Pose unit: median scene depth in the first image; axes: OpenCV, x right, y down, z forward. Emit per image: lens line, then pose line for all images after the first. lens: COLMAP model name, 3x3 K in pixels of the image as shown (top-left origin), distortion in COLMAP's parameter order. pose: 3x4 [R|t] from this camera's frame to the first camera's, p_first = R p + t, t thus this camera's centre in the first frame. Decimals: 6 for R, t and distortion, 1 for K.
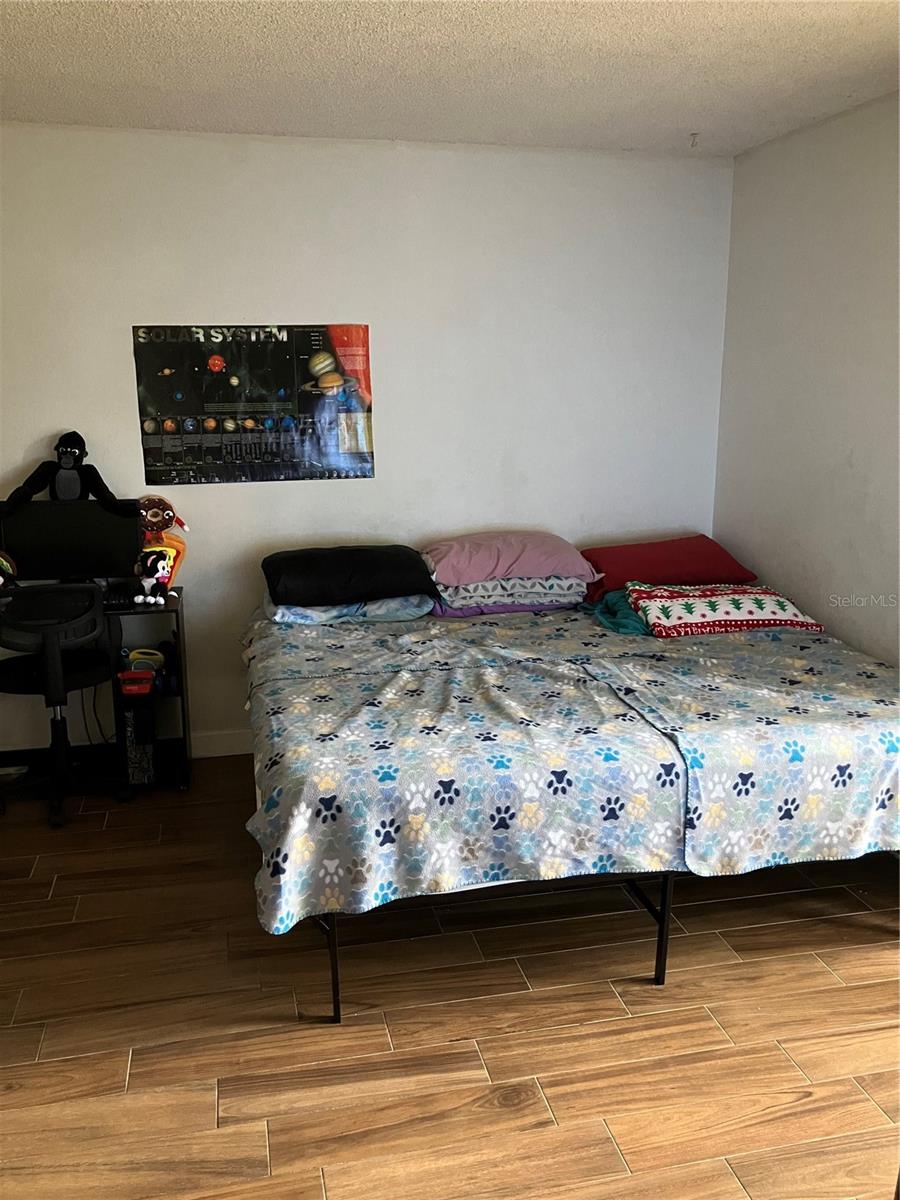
lens RADIAL K [[976.3, 0, 456.7], [0, 976.3, 573.4], [0, 0, 1]] dist [0.079579, -0.151250]
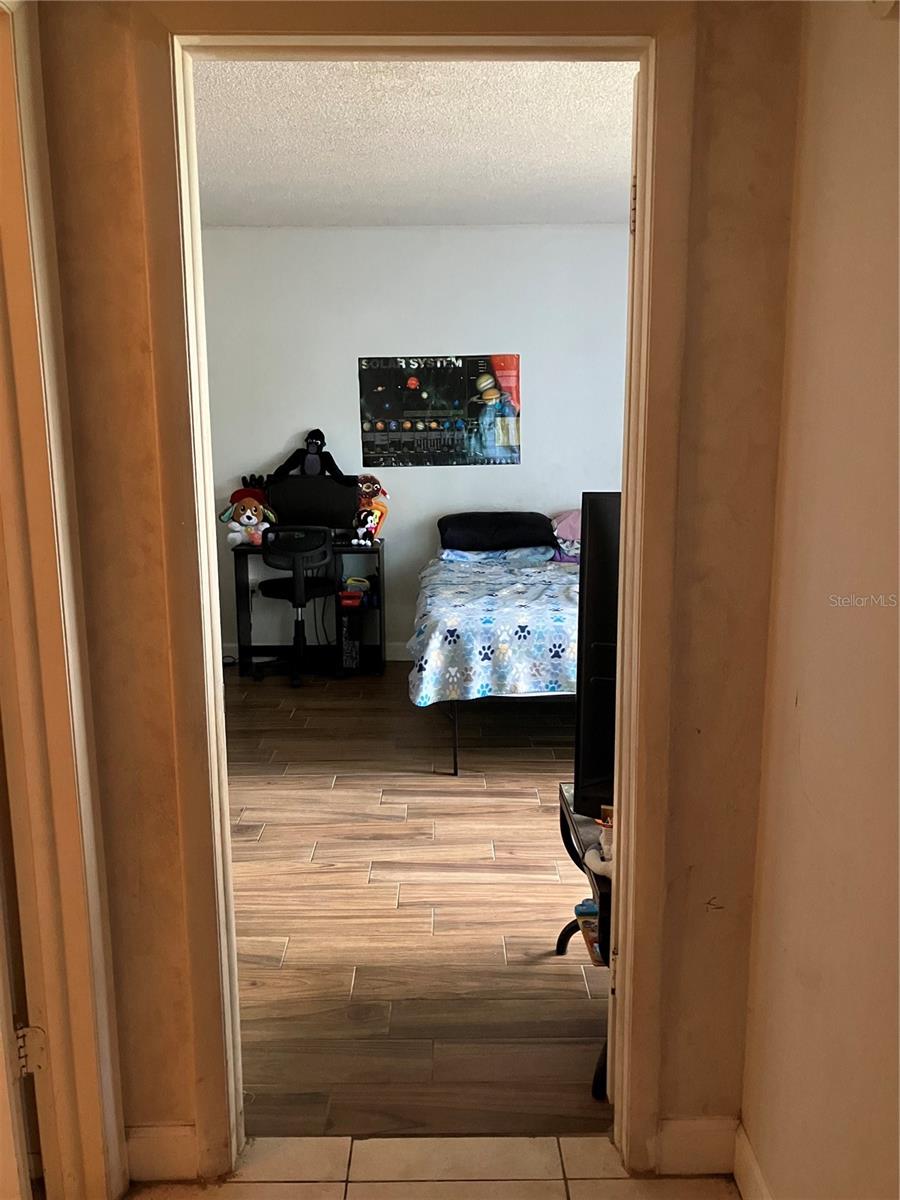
lens RADIAL K [[976.3, 0, 456.7], [0, 976.3, 573.4], [0, 0, 1]] dist [0.079579, -0.151250]
pose [[0.975745, 0.034014, -0.216252, 0.143930], [-0.040875, 0.998790, -0.027330, 0.106154], [0.215061, 0.035507, 0.975955, -0.393347]]
